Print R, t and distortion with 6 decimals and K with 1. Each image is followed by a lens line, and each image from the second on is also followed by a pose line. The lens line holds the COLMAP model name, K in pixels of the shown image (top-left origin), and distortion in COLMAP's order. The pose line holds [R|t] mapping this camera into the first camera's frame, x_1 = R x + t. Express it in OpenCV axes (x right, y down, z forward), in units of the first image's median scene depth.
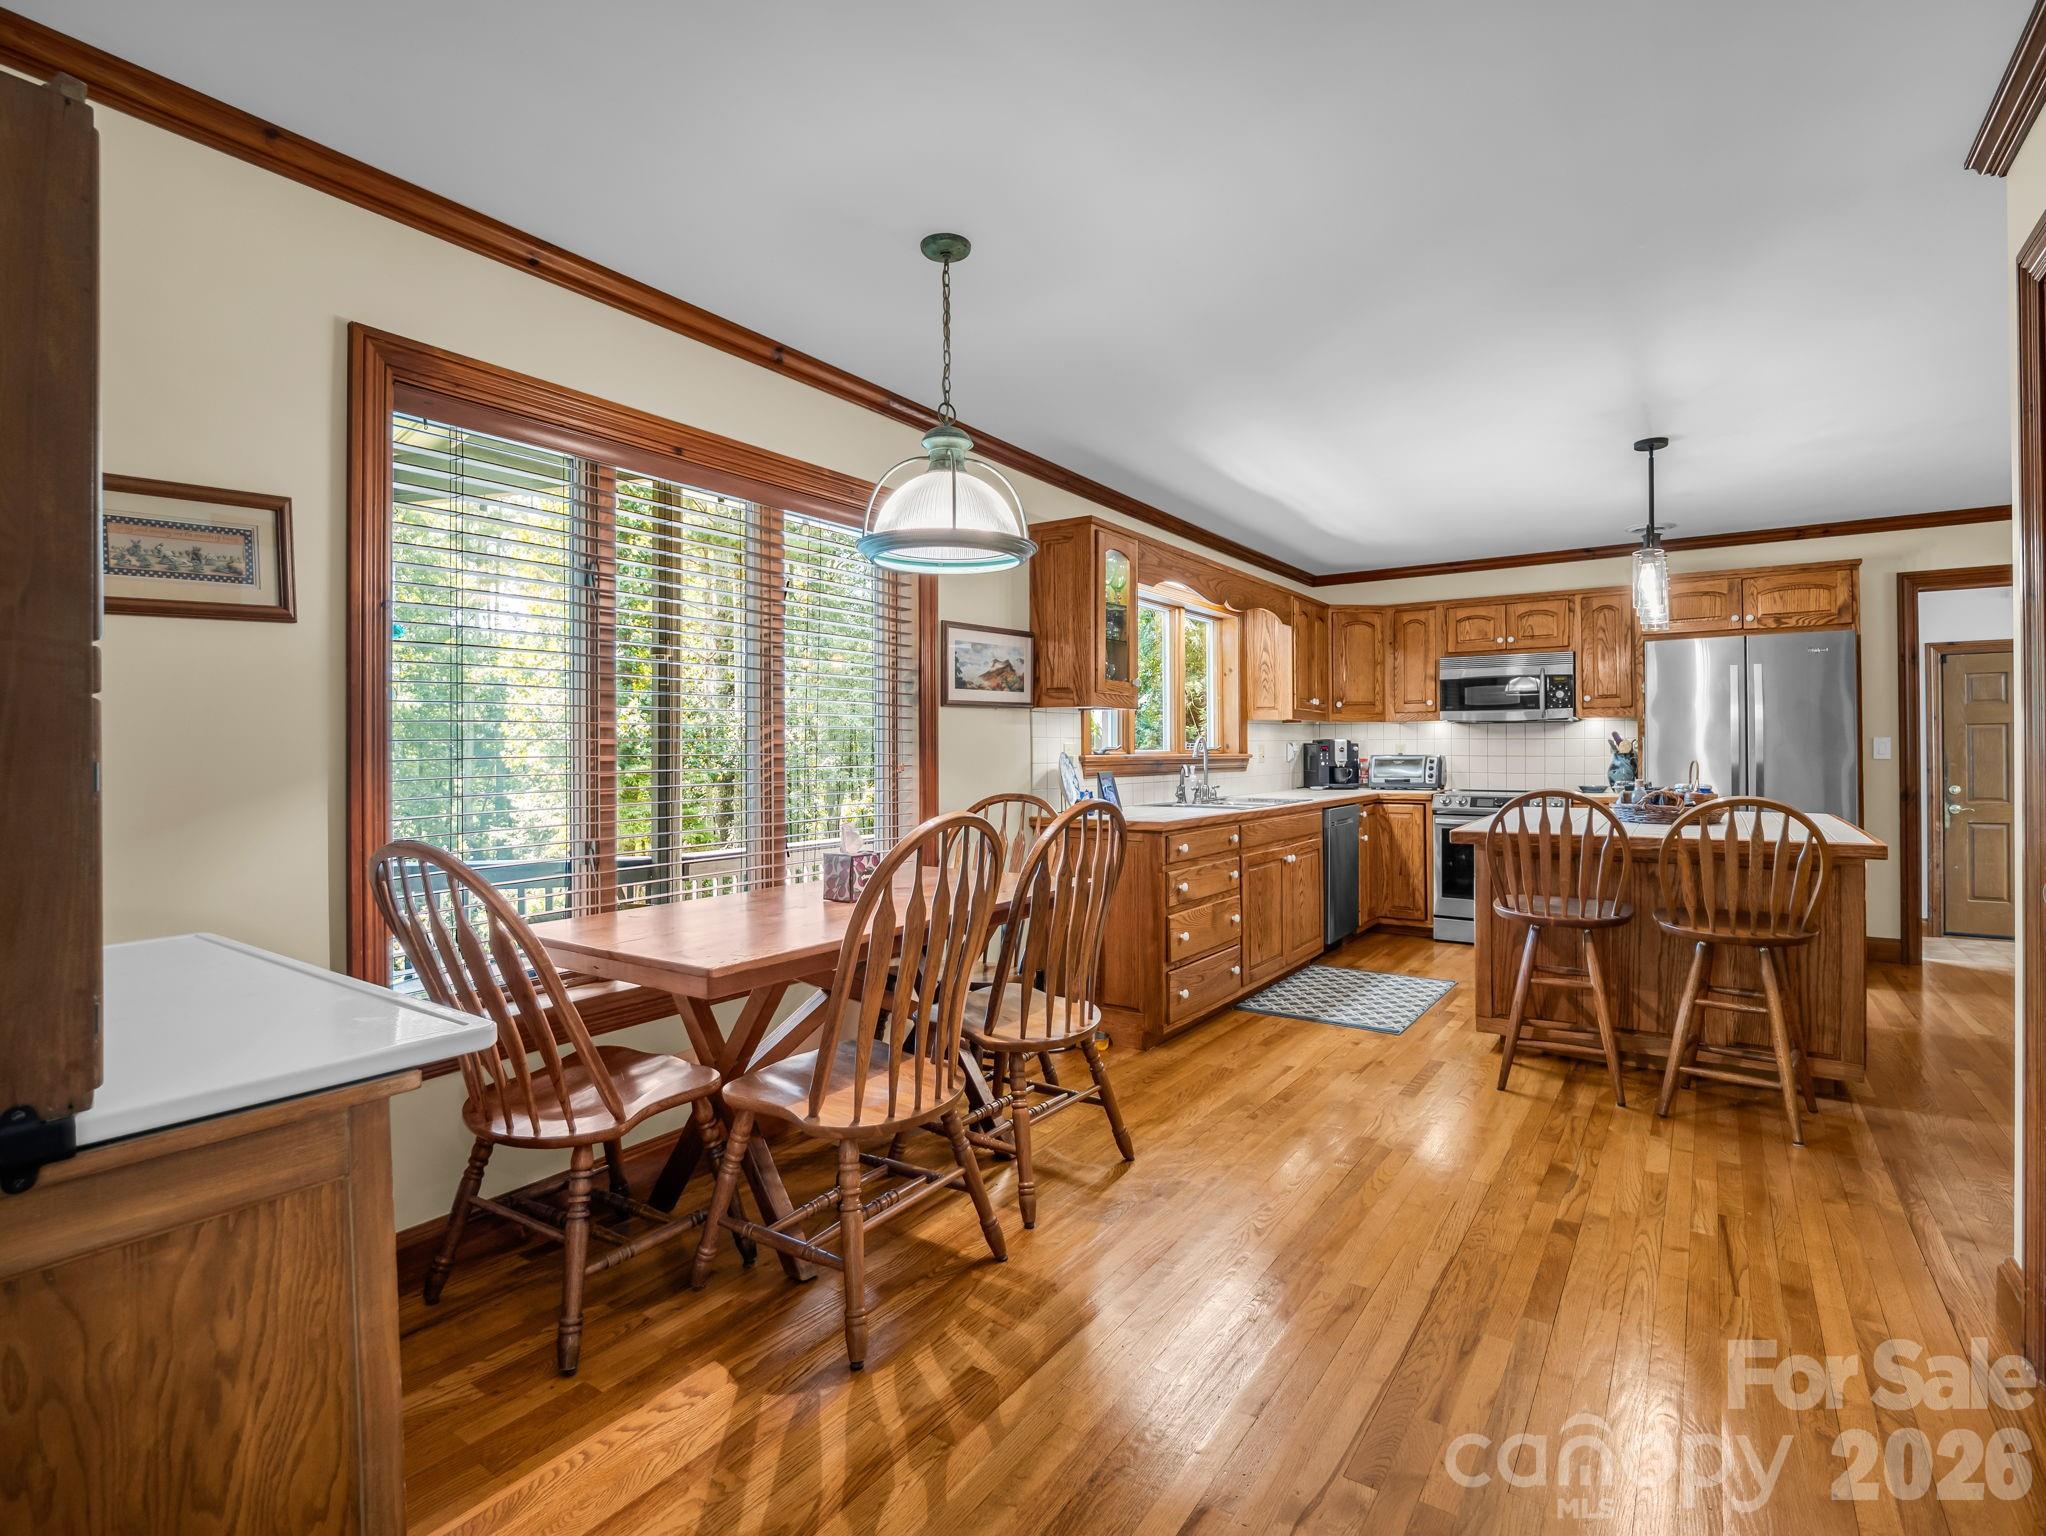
lens RADIAL K [[993.0, 0, 1019.5], [0, 993.0, 753.3], [0, 0, 1]] dist [-0.013534, -0.000587]
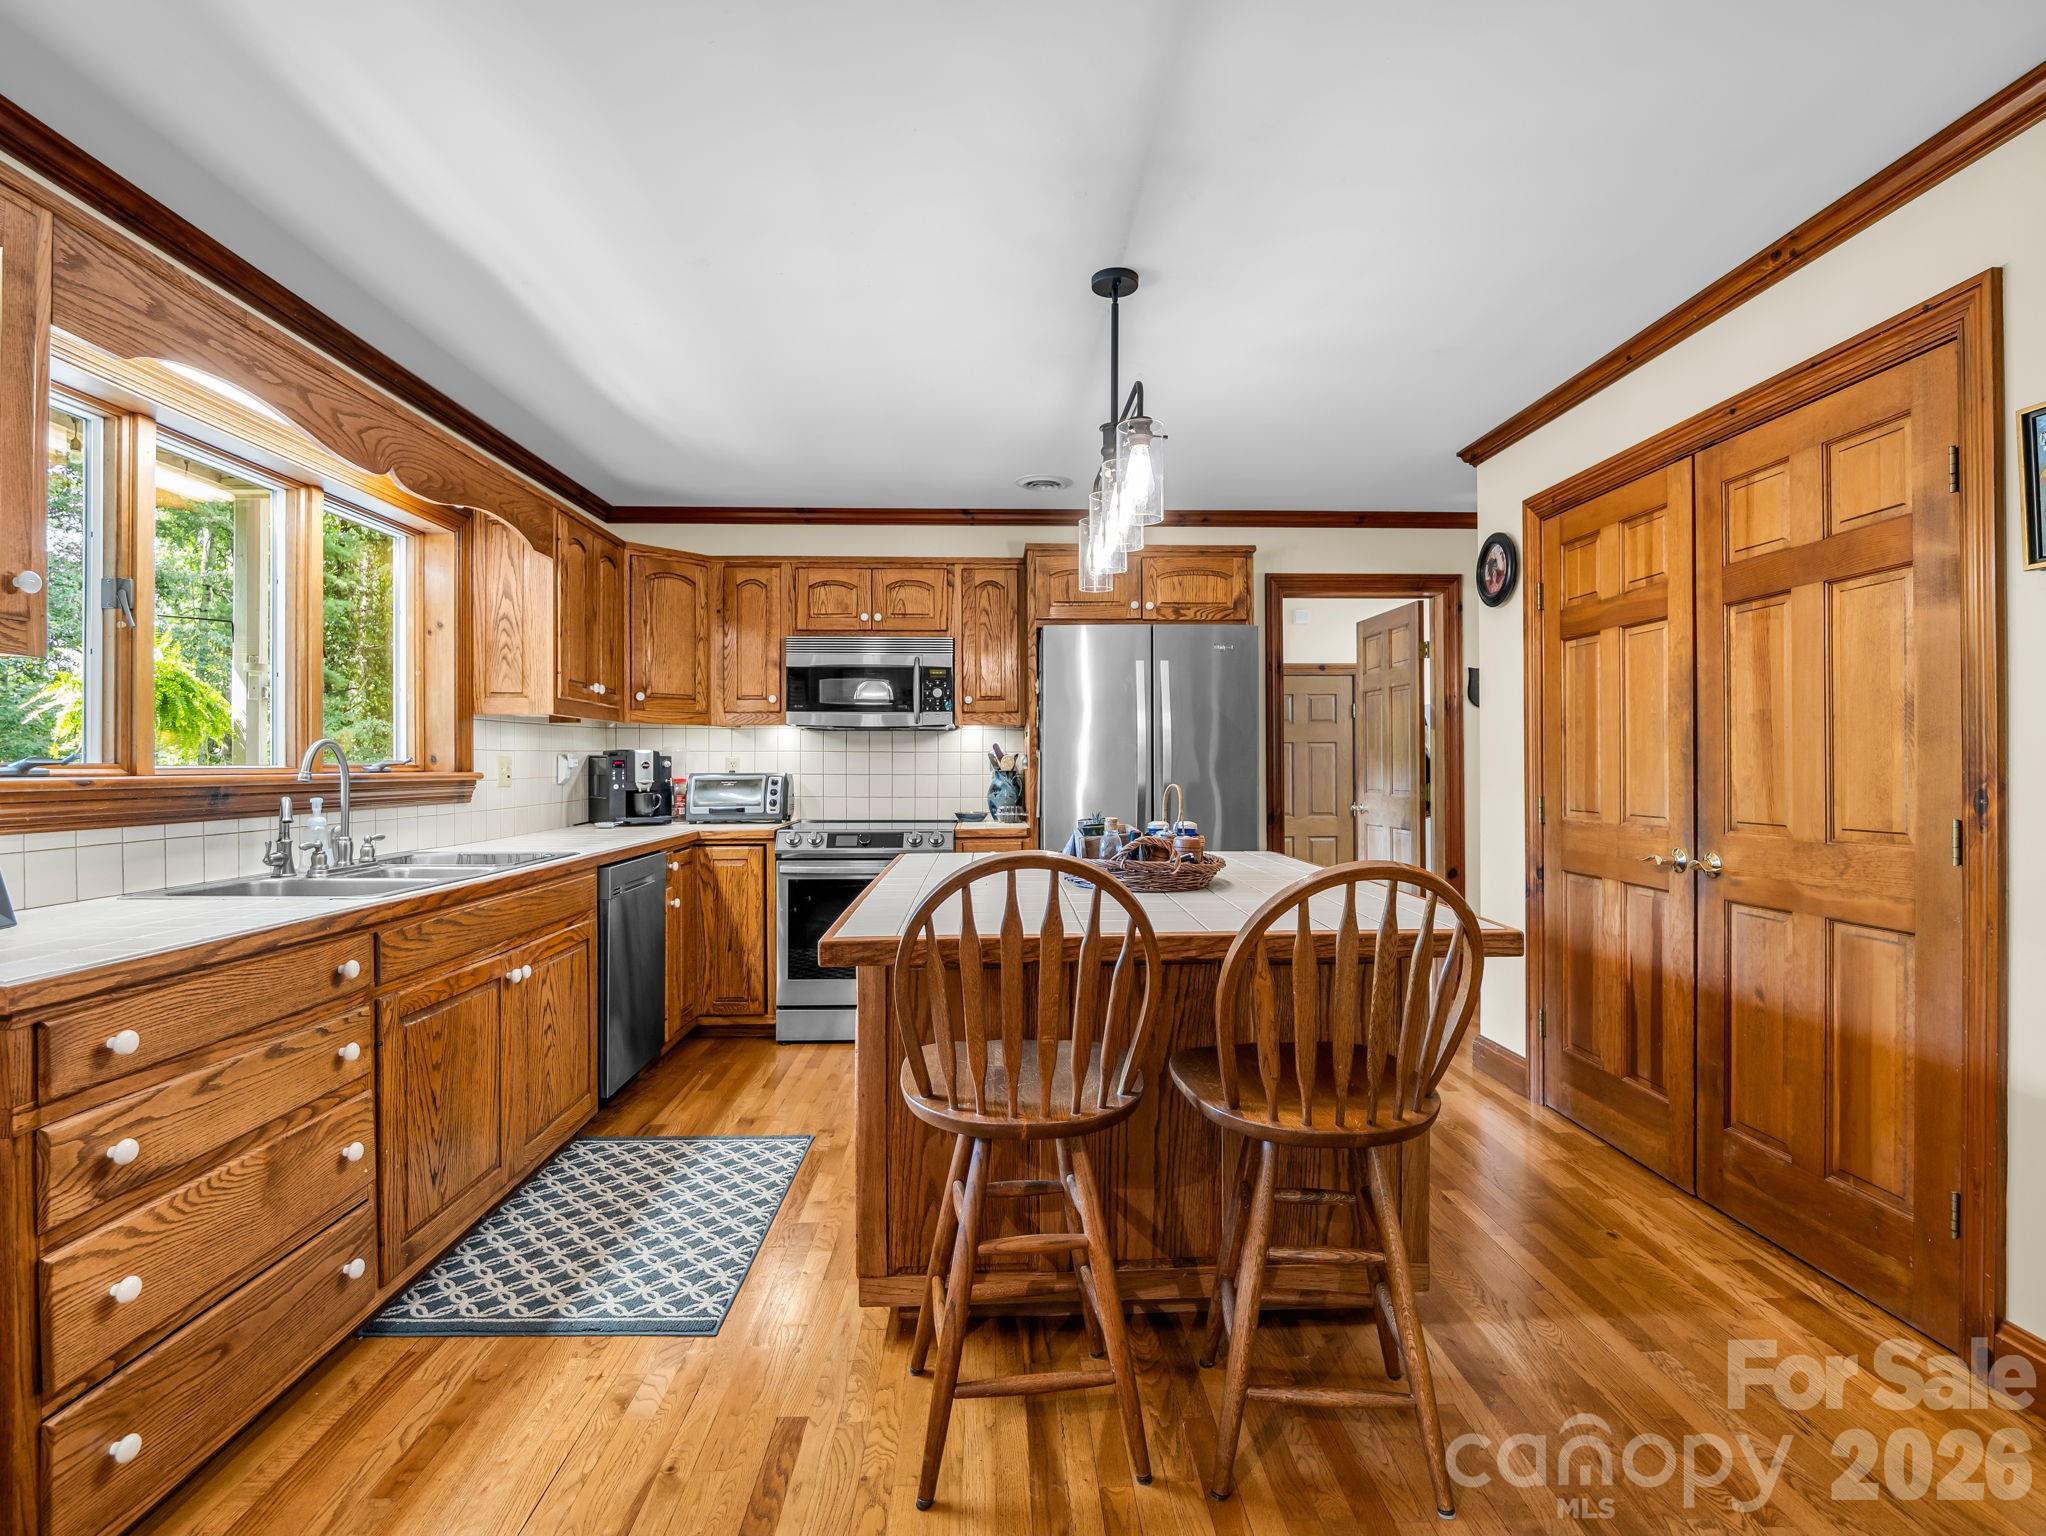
lens RADIAL K [[993.0, 0, 1019.5], [0, 993.0, 753.3], [0, 0, 1]] dist [-0.013534, -0.000587]
pose [[0.801673, 0.009880, 0.597681, 0.142980], [-0.001135, 0.999887, -0.015007, -0.002299], [-0.597761, 0.011352, 0.801594, 0.352355]]
